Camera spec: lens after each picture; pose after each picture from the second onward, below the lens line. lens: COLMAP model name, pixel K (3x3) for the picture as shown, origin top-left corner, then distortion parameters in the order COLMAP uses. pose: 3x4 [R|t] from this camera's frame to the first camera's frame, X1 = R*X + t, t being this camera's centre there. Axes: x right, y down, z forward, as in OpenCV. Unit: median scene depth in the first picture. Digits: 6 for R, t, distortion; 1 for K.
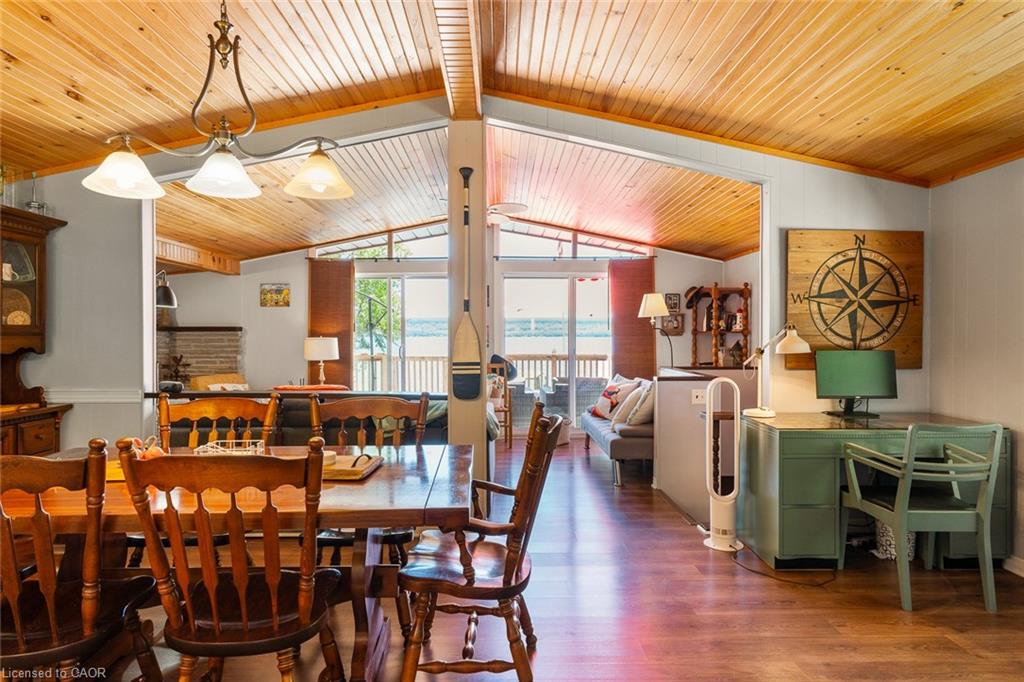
lens RADIAL K [[597.1, 0, 511.5], [0, 597.1, 343.5], [0, 0, 1]] dist [0.007040, 0.000039]
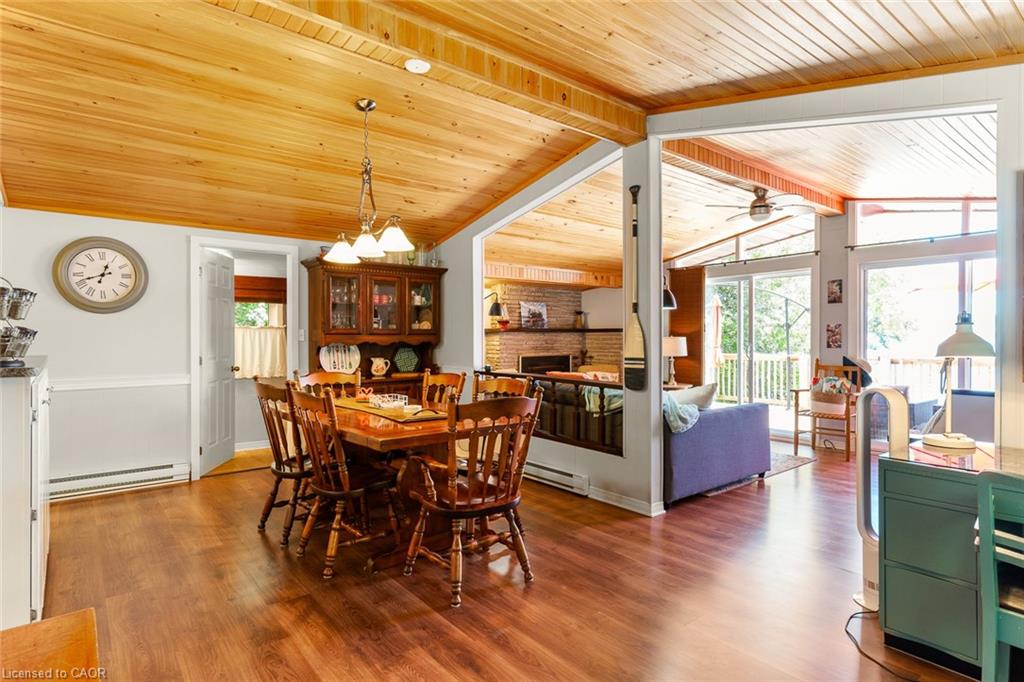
lens RADIAL K [[553.0, 0, 511.6], [0, 553.0, 336.5], [0, 0, 1]] dist [0.023430, 0.000548]
pose [[0.608771, -0.000718, -0.793346, 0.343185], [-0.009752, 0.999917, -0.008388, 0.001280], [0.793286, 0.012843, 0.608713, 0.099165]]
